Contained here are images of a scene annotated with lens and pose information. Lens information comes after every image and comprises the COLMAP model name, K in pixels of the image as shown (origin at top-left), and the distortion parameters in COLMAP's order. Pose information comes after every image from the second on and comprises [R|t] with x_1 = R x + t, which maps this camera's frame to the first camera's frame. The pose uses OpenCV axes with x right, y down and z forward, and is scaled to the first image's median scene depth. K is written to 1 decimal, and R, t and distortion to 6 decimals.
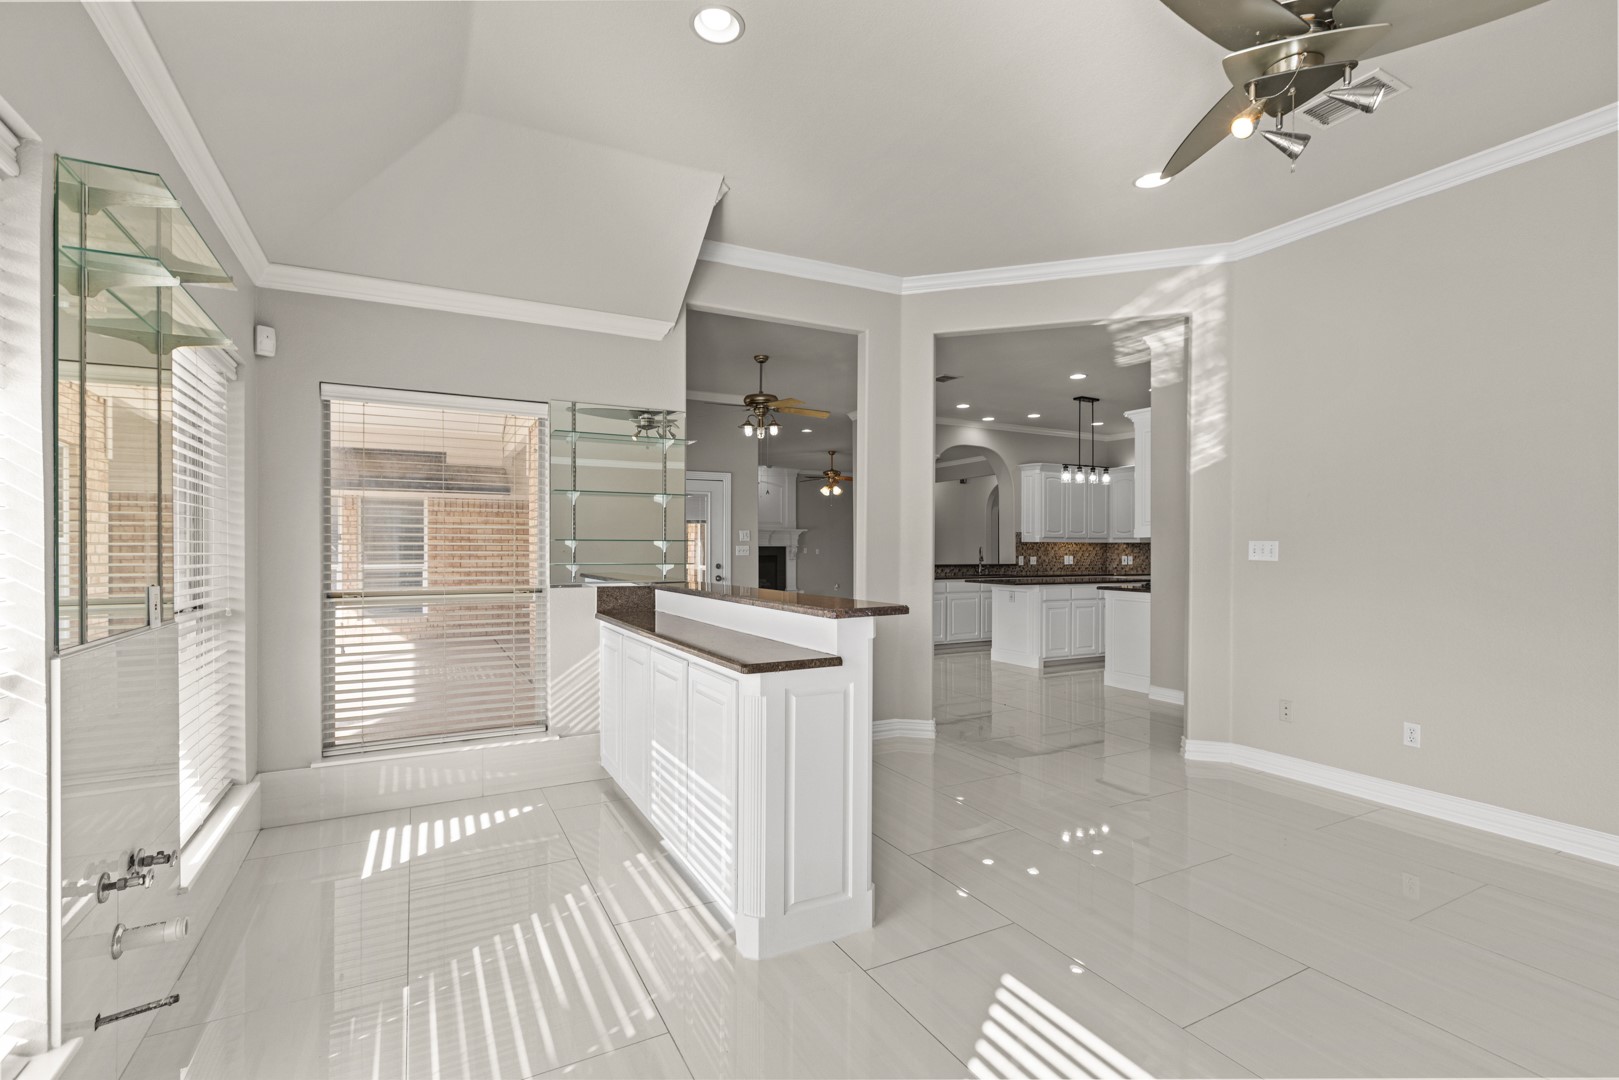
lens RADIAL K [[742.0, 0, 809.7], [0, 742.0, 546.0], [0, 0, 1]] dist [0.002786, 0.000496]
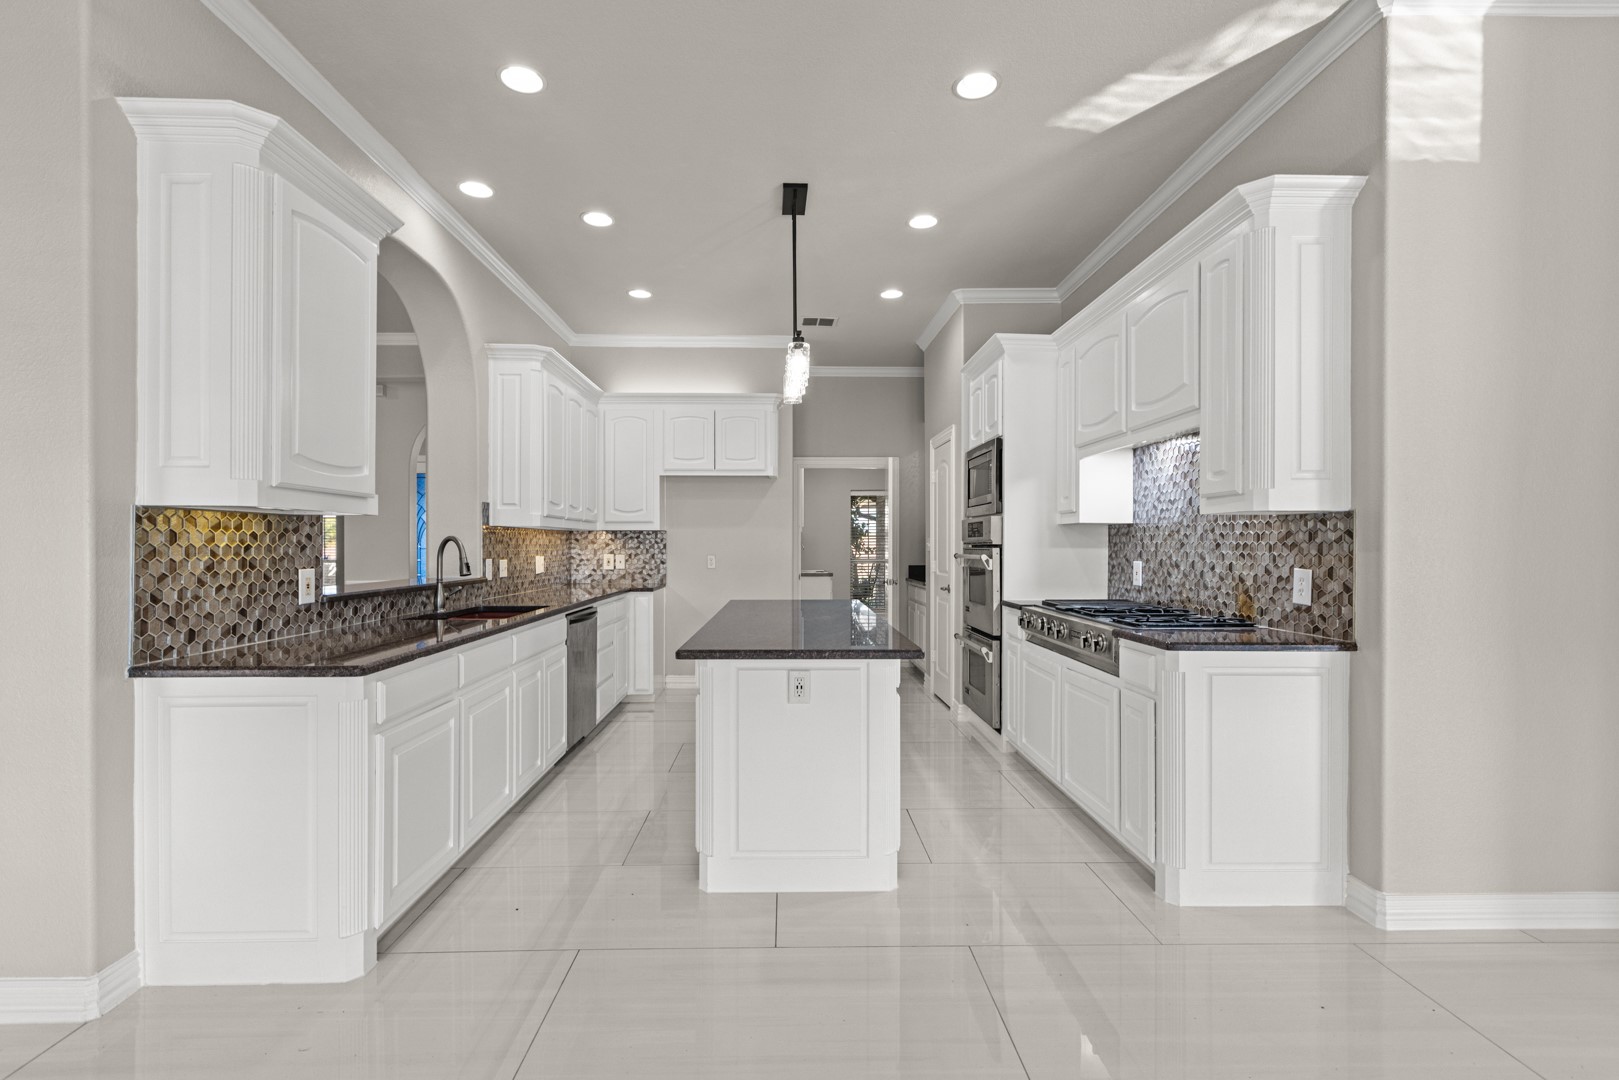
lens RADIAL K [[742.0, 0, 808.3], [0, 742.0, 539.8], [0, 0, 1]] dist [0.002786, 0.000496]
pose [[0.443950, -0.001797, 0.896050, -0.015771], [0.001385, 0.999998, 0.001320, 0.002127], [-0.896050, 0.000655, 0.443952, 0.632988]]
